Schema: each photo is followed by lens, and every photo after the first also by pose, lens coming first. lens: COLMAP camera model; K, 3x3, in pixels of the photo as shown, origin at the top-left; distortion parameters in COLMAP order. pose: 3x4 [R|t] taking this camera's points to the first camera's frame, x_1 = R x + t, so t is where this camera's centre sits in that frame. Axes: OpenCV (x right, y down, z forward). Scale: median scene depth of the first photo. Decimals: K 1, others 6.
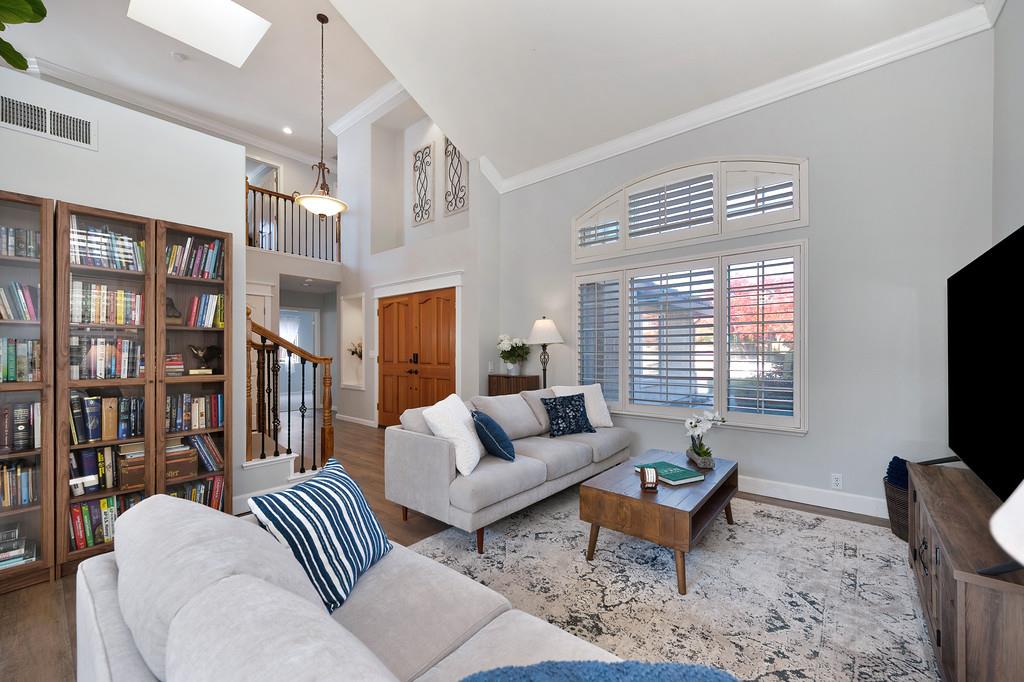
lens RADIAL K [[402.6, 0, 512.8], [0, 402.6, 348.4], [0, 0, 1]] dist [-0.000077, 0.000081]
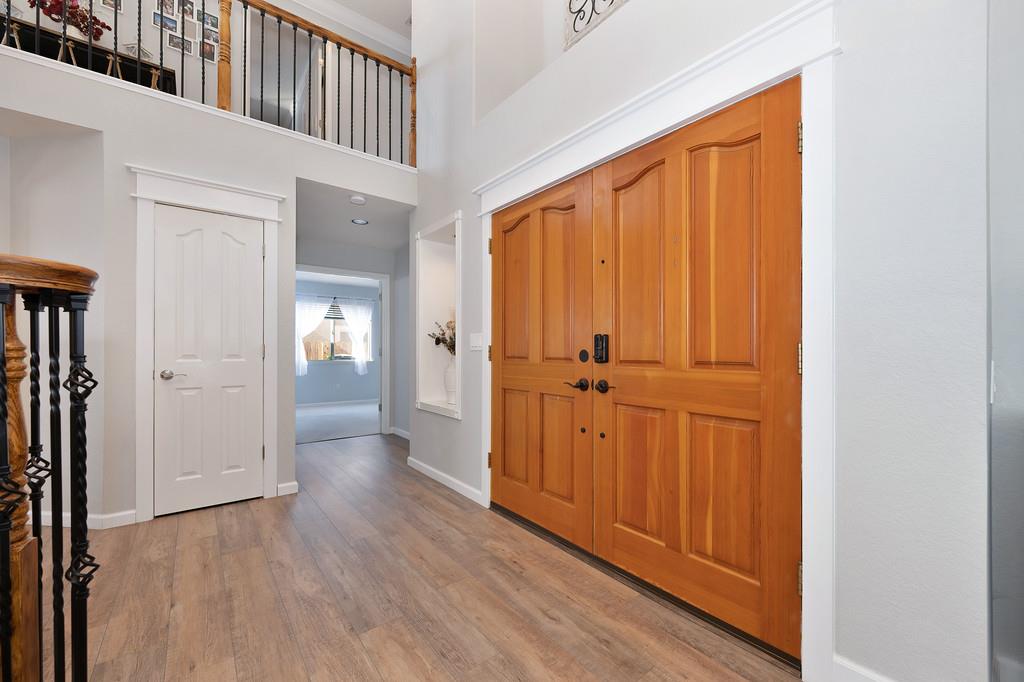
lens RADIAL K [[407.5, 0, 510.0], [0, 407.5, 344.7], [0, 0, 1]] dist [-0.000843, -0.000101]
pose [[0.977536, -0.001840, -0.210759, -0.224211], [-0.000003, 0.999962, -0.008746, 0.022559], [0.210767, 0.008550, 0.977499, 0.579806]]
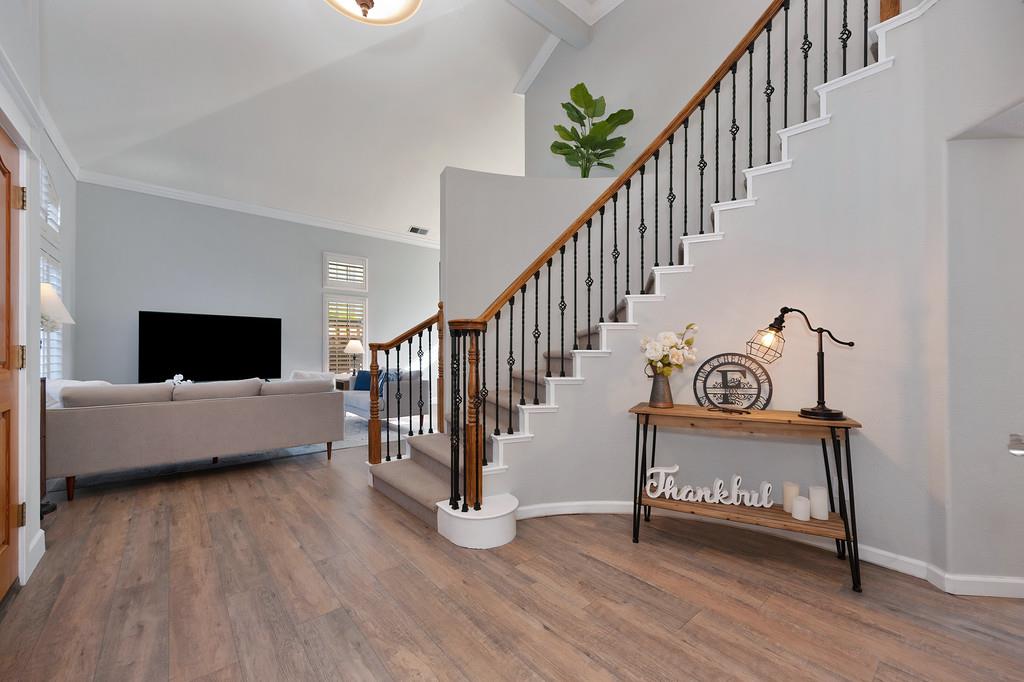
lens RADIAL K [[404.1, 0, 514.5], [0, 404.1, 343.8], [0, 0, 1]] dist [-0.000917, -0.000015]
pose [[-0.986359, 0.005108, 0.164531, -0.534907], [0.001793, 0.999793, -0.020291, 0.023634], [-0.164600, -0.019719, -0.986163, 1.069159]]
